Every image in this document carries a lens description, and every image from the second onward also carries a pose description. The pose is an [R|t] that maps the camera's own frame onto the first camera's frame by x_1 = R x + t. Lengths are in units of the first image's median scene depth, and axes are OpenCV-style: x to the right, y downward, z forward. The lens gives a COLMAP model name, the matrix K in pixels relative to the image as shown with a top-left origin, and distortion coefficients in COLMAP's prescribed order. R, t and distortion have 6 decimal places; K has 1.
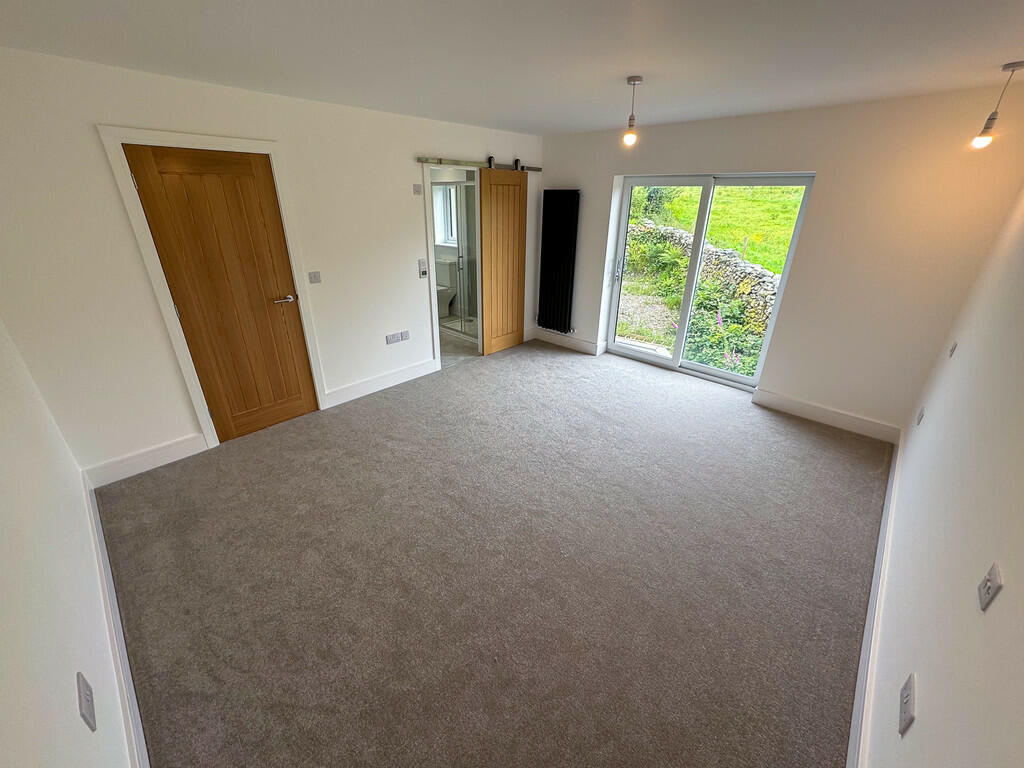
lens RADIAL K [[409.6, 0, 509.6], [0, 409.6, 380.6], [0, 0, 1]] dist [-0.033706, 0.012241]
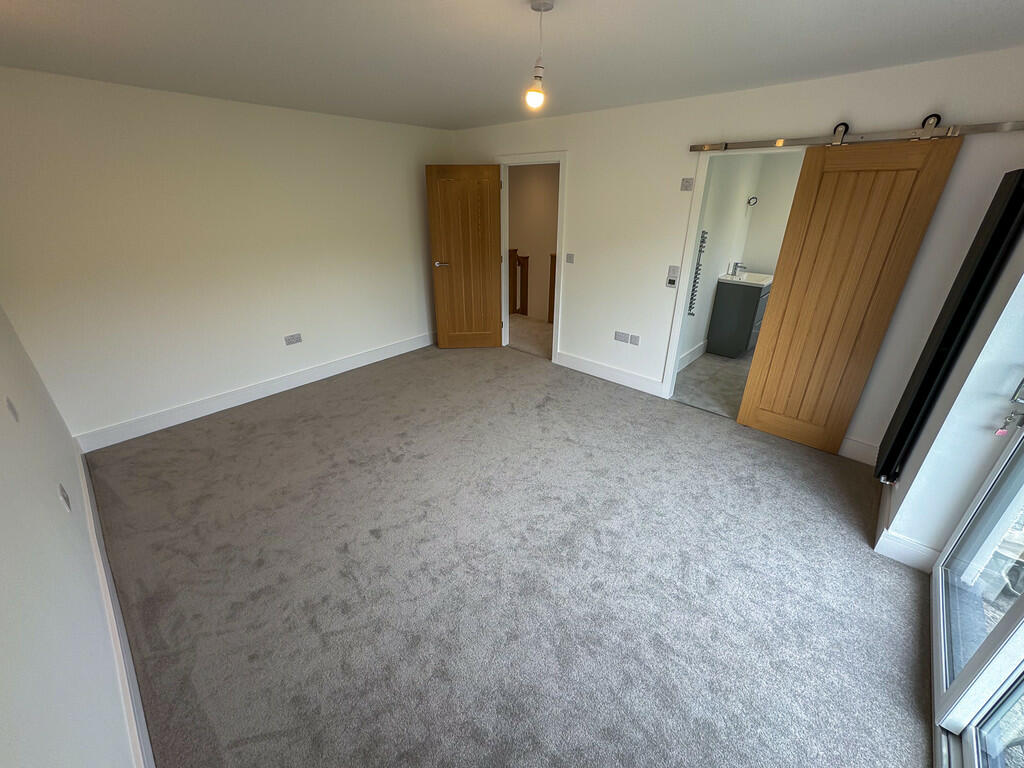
lens RADIAL K [[409.6, 0, 509.6], [0, 409.6, 380.6], [0, 0, 1]] dist [-0.033706, 0.012241]
pose [[0.018697, 0.411737, -0.911111, 0.607309], [-0.402878, 0.837118, 0.370032, -0.250901], [0.915063, 0.360148, 0.181531, 0.565856]]
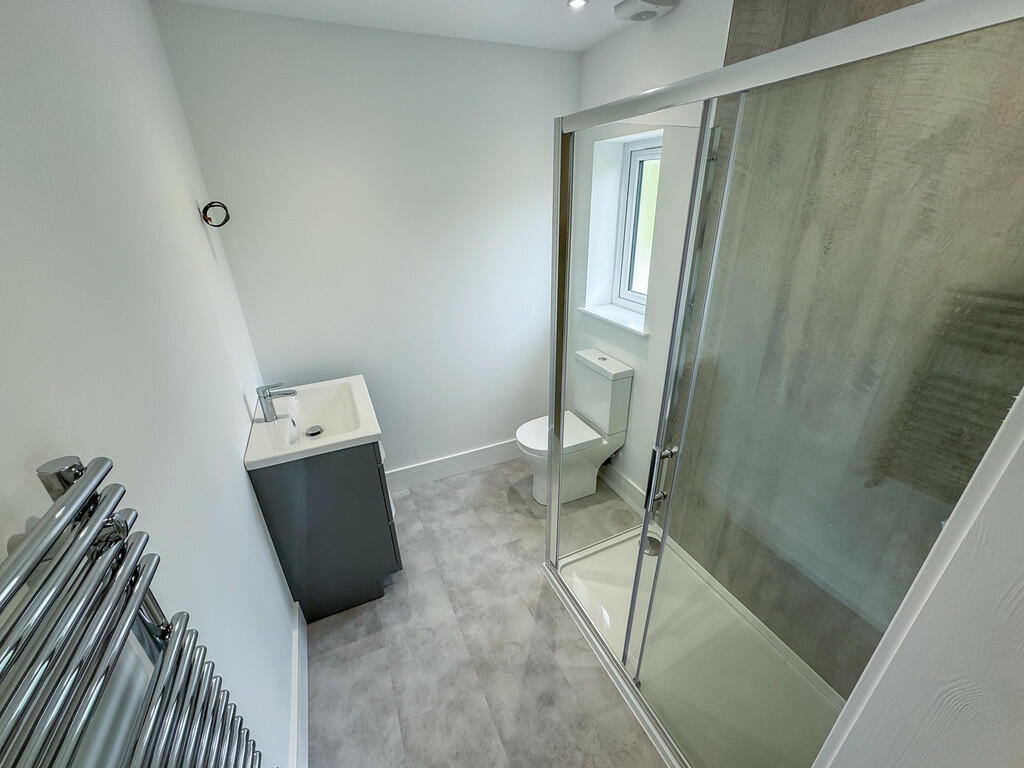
lens RADIAL K [[409.6, 0, 509.6], [0, 409.6, 380.6], [0, 0, 1]] dist [-0.033706, 0.012241]
pose [[0.921494, 0.127511, -0.366866, -0.146189], [-0.124164, 0.991719, 0.032816, -0.415029], [0.368012, 0.015312, 0.929695, 0.930866]]
